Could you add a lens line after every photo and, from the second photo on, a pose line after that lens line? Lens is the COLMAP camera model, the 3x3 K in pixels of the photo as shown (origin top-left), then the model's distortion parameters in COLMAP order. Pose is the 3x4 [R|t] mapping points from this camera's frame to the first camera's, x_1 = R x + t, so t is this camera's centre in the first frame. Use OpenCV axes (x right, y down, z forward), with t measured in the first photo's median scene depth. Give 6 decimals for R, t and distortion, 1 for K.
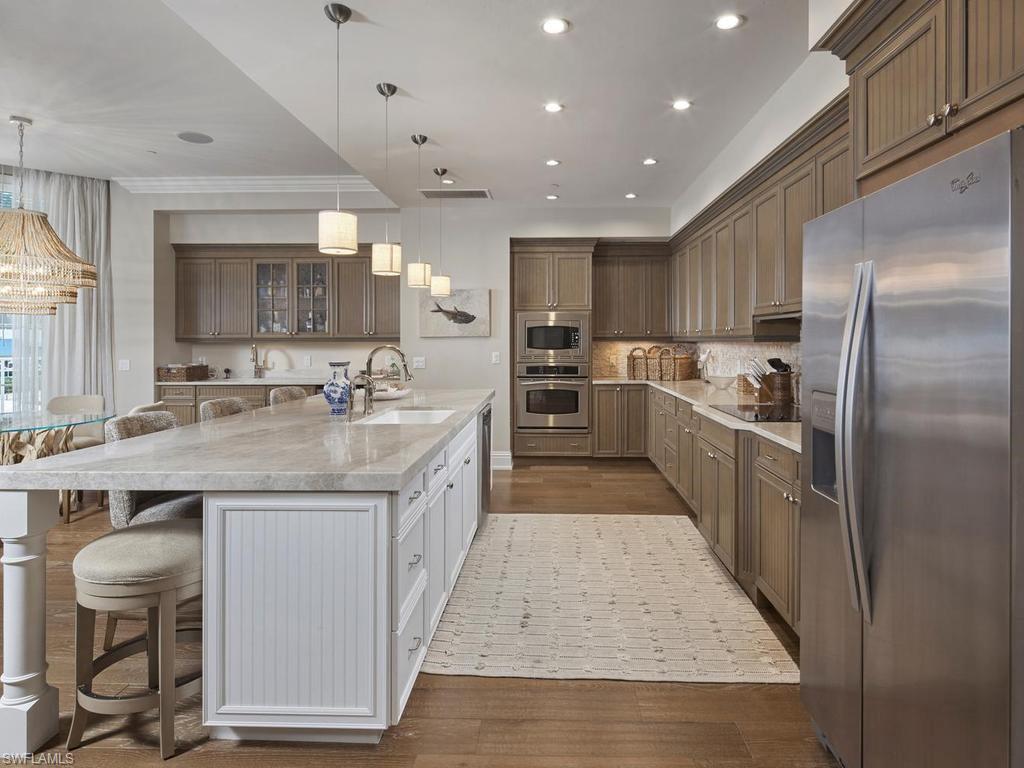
lens RADIAL K [[584.8, 0, 513.8], [0, 584.8, 349.7], [0, 0, 1]] dist [-0.004894, 0.002296]
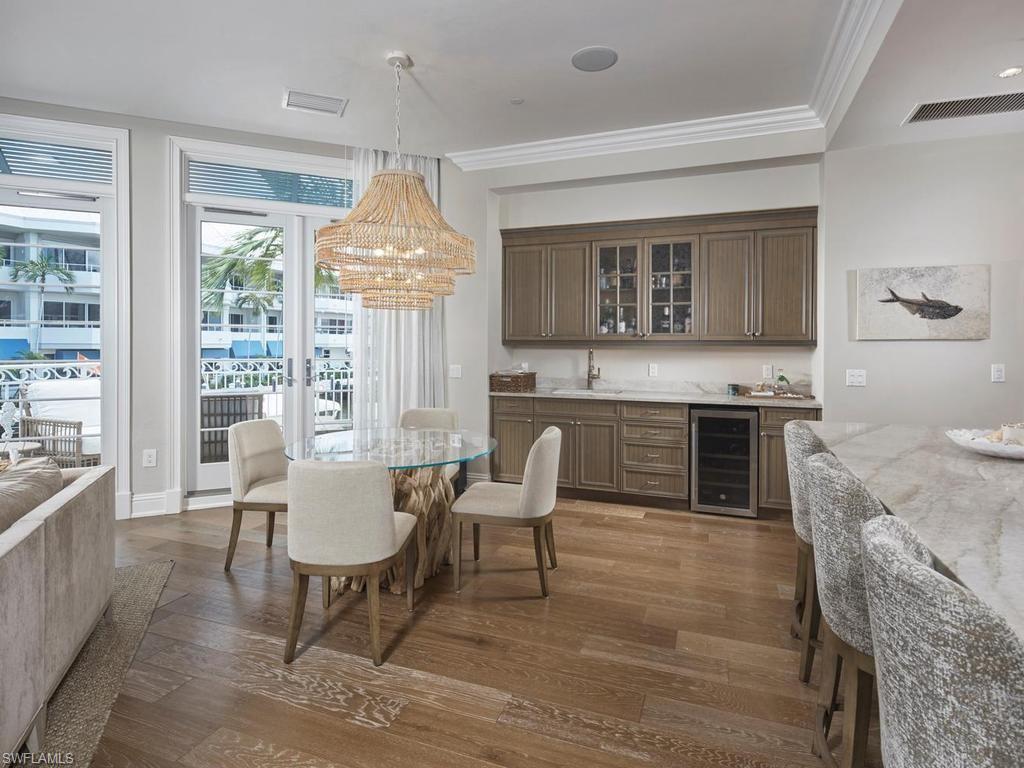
lens RADIAL K [[552.9, 0, 487.2], [0, 552.9, 356.2], [0, 0, 1]] dist [0.006480, -0.006565]
pose [[0.936830, 0.013292, -0.349533, -0.341798], [-0.011130, 0.999904, 0.008193, -0.003106], [0.349608, -0.003786, 0.936888, 0.253401]]
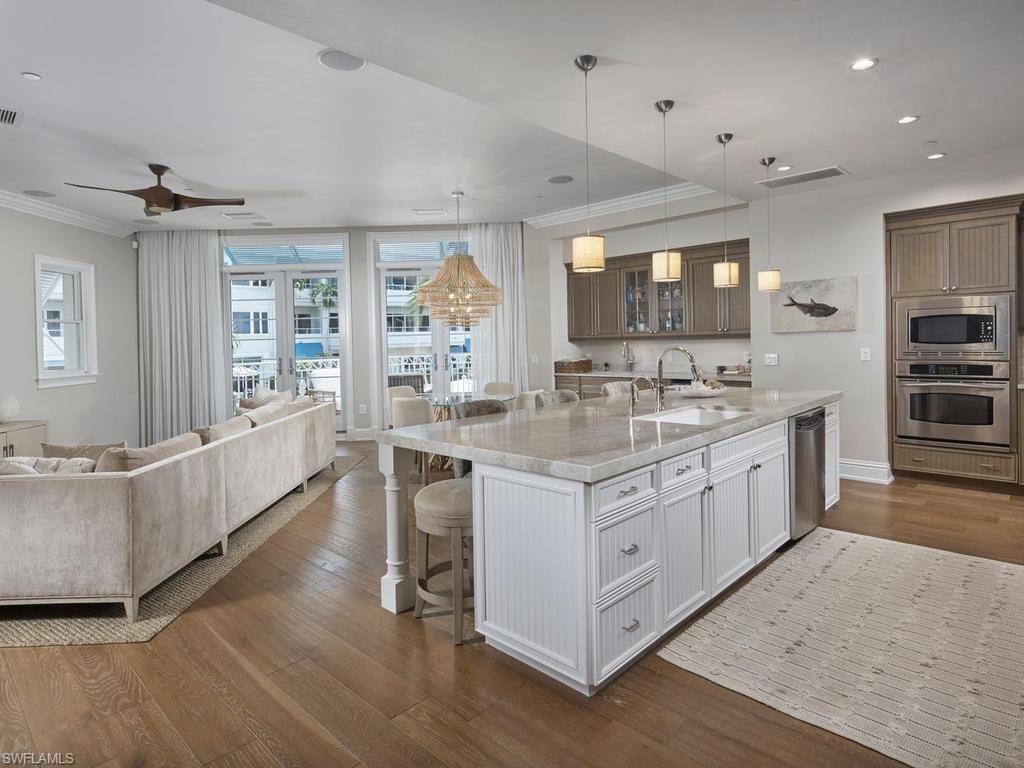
lens RADIAL K [[552.9, 0, 509.9], [0, 552.9, 355.1], [0, 0, 1]] dist [0.006480, -0.006565]
pose [[0.746986, 0.001326, -0.664838, 0.125852], [0.015659, 0.999685, 0.019588, -0.009757], [0.664655, -0.025043, 0.746730, 0.029533]]
